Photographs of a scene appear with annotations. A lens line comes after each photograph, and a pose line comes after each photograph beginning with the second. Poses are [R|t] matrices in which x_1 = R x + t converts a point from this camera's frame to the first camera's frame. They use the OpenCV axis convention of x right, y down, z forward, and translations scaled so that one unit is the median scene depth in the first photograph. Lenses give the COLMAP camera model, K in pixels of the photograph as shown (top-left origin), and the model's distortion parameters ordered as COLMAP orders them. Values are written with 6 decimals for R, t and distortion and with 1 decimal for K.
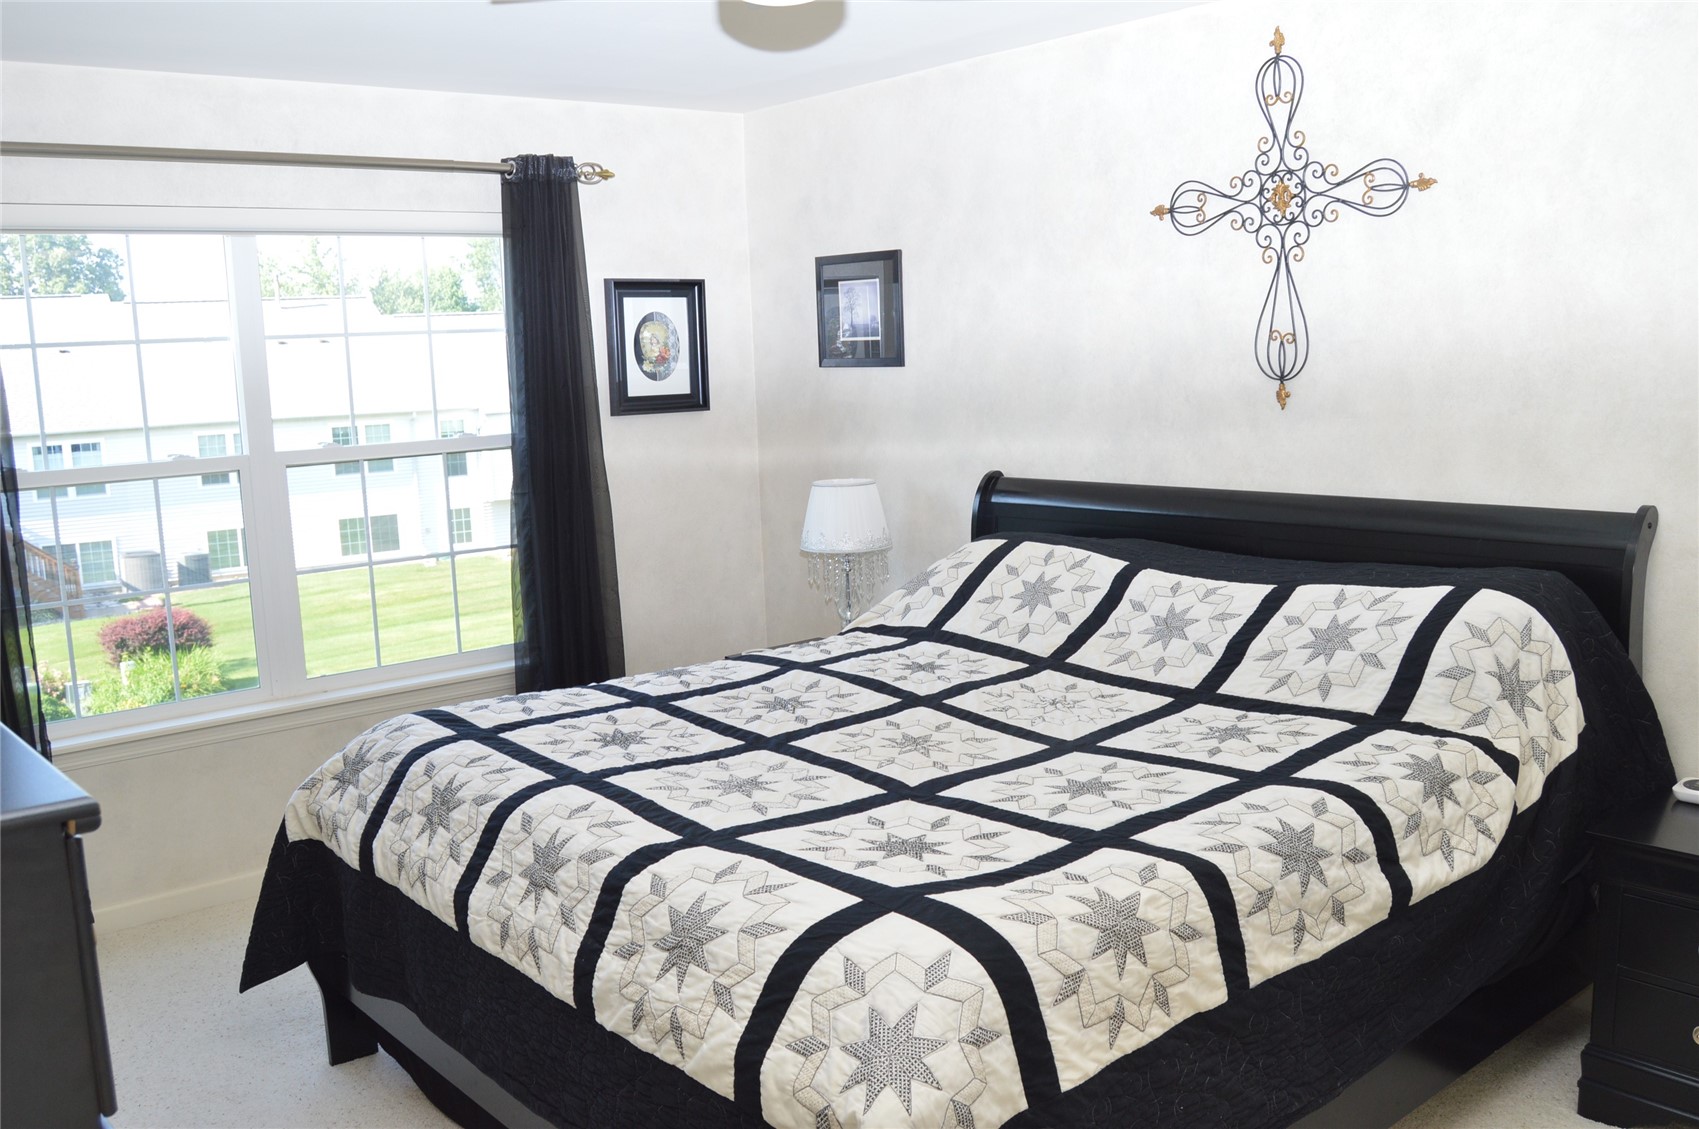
lens RADIAL K [[1501.2, 0, 849.5], [0, 1501.2, 564.5], [0, 0, 1]] dist [-0.079251, 0.003042]
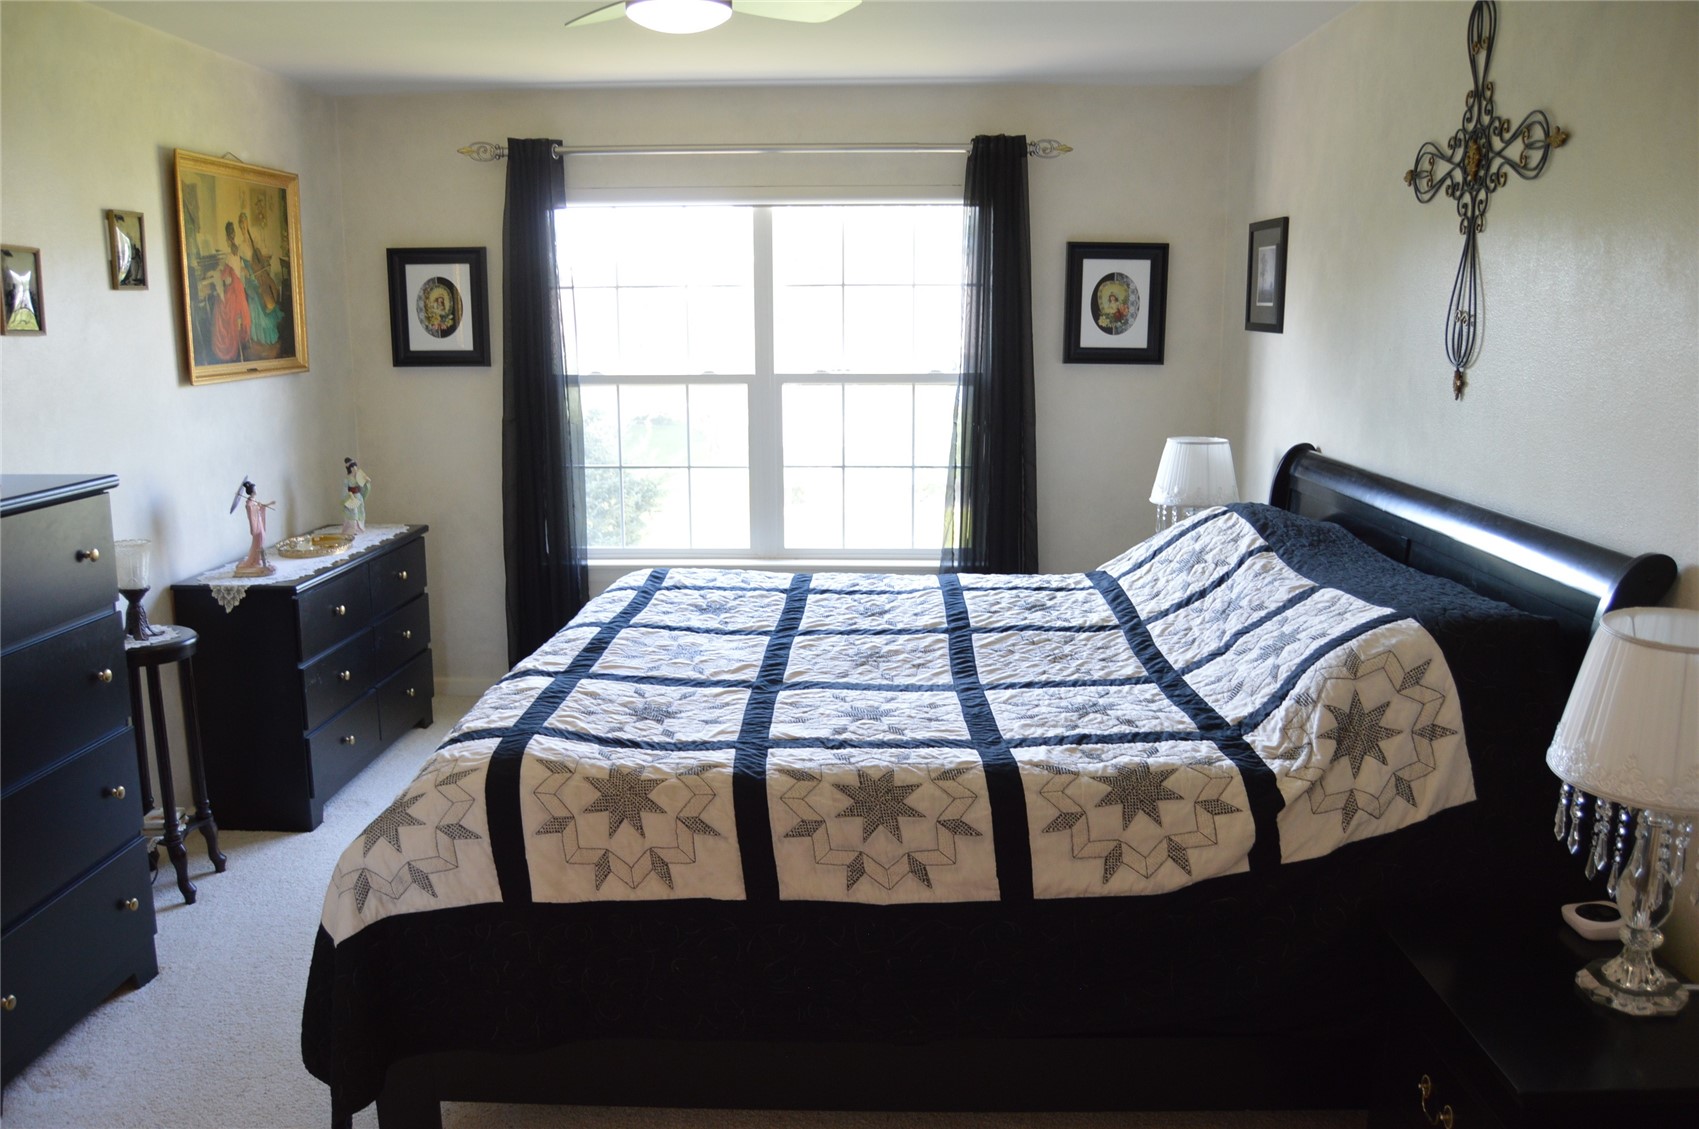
lens RADIAL K [[1353.4, 0, 842.7], [0, 1353.4, 583.0], [0, 0, 1]] dist [-0.097451, 0.040721]
pose [[0.743485, 0.165697, -0.647900, 0.432604], [-0.120544, 0.986155, 0.113876, -0.033150], [0.657799, -0.006564, 0.753165, 0.126666]]
